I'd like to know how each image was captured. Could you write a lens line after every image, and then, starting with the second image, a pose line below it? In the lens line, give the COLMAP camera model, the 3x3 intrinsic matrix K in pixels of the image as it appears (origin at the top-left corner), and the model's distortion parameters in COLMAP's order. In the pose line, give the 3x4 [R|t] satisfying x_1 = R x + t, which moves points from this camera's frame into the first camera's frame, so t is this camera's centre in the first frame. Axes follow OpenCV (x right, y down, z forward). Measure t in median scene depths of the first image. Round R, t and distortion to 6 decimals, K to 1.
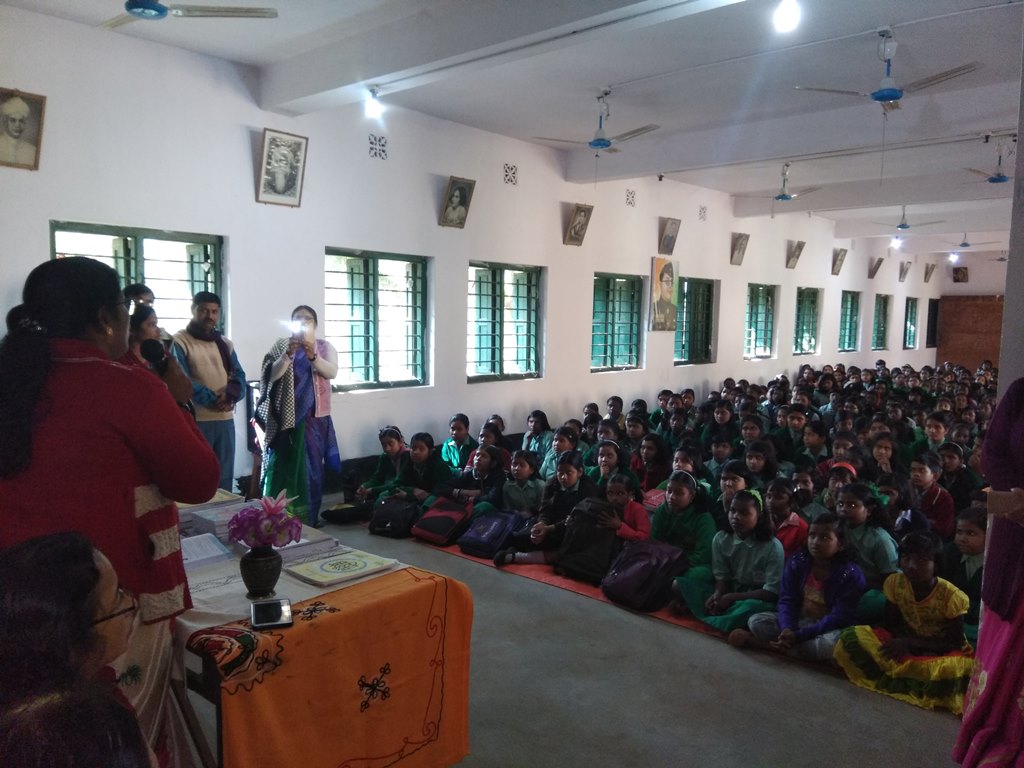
lens RADIAL K [[792.9, 0, 488.9], [0, 792.9, 384.7], [0, 0, 1]] dist [-0.003833, -0.004698]
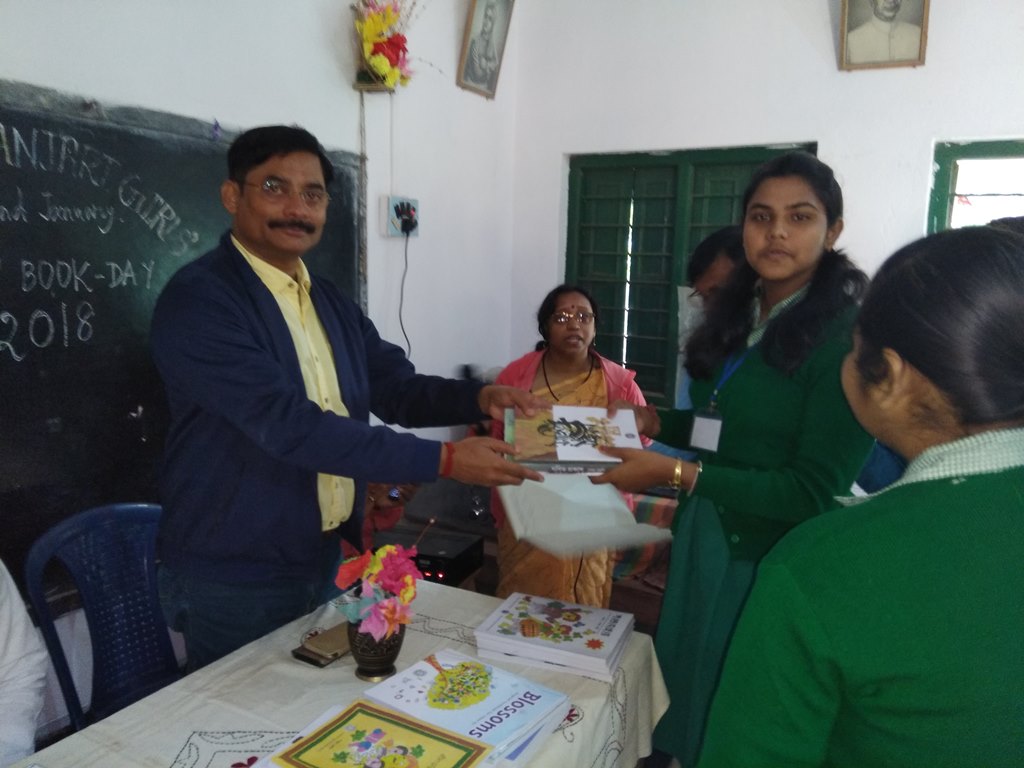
lens RADIAL K [[792.9, 0, 488.9], [0, 792.9, 384.7], [0, 0, 1]] dist [-0.003833, -0.004698]
pose [[0.222500, 0.132968, -0.965823, -0.002485], [-0.111072, 0.987663, 0.110387, -0.051369], [0.968585, 0.082715, 0.234524, 0.557507]]
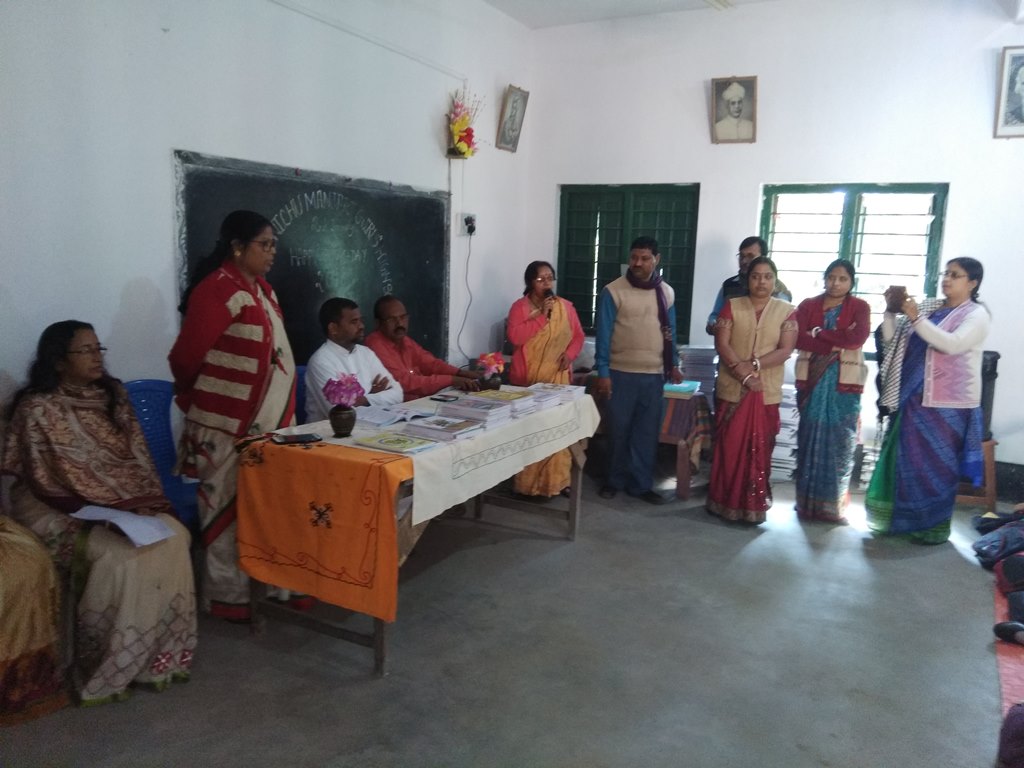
lens RADIAL K [[792.9, 0, 488.9], [0, 792.9, 384.7], [0, 0, 1]] dist [-0.003833, -0.004698]
pose [[0.233746, 0.149705, -0.960704, 0.520838], [-0.114432, 0.985444, 0.125718, -0.024564], [0.965540, 0.080549, 0.247475, 0.383106]]
